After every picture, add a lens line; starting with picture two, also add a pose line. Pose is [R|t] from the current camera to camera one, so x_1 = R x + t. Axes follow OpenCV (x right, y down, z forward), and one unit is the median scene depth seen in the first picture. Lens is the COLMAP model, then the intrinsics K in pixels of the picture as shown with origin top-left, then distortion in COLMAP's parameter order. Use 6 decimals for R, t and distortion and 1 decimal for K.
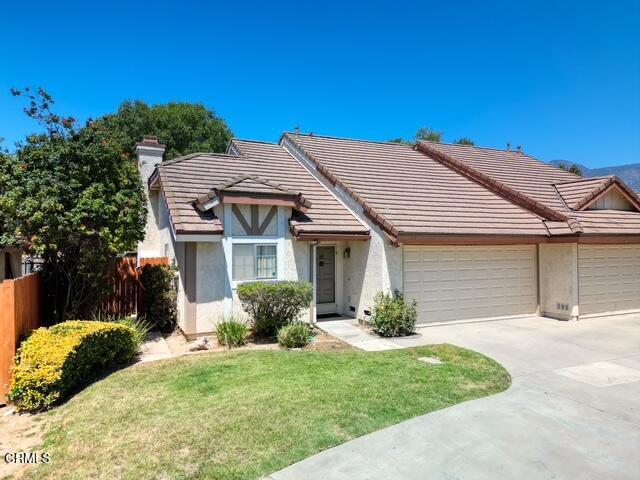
lens RADIAL K [[446.7, 0, 317.5], [0, 446.7, 236.3], [0, 0, 1]] dist [0.055783, -0.050448]
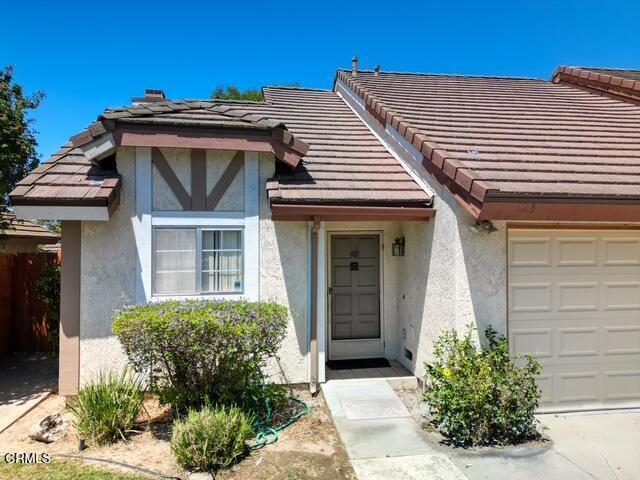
lens RADIAL K [[446.7, 0, 319.2], [0, 446.7, 238.3], [0, 0, 1]] dist [0.055783, -0.050448]
pose [[0.957698, -0.002397, -0.287765, 0.138125], [0.003846, 0.999983, 0.004470, 0.026820], [0.287750, -0.005387, 0.957690, 0.507468]]
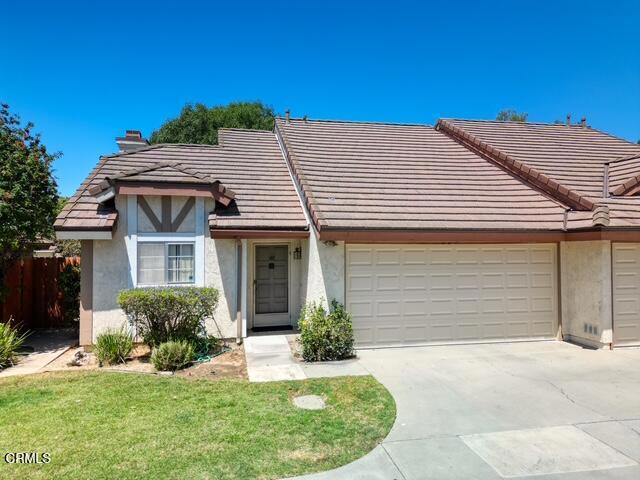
lens RADIAL K [[446.7, 0, 320.2], [0, 446.7, 239.4], [0, 0, 1]] dist [0.055783, -0.050448]
pose [[0.972906, -0.002817, -0.231184, 0.323214], [0.004230, 0.999975, 0.005618, 0.007645], [0.231162, -0.006444, 0.972894, 0.222538]]
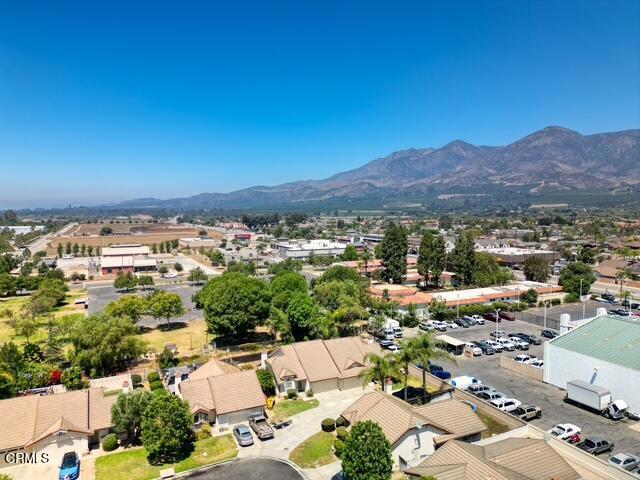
lens RADIAL K [[446.7, 0, 315.4], [0, 446.7, 239.6], [0, 0, 1]] dist [0.055783, -0.050448]
pose [[0.999847, -0.006942, 0.016037, 0.155819], [0.006316, 0.999229, 0.038741, -2.222103], [-0.016294, -0.038634, 0.999121, -5.242022]]
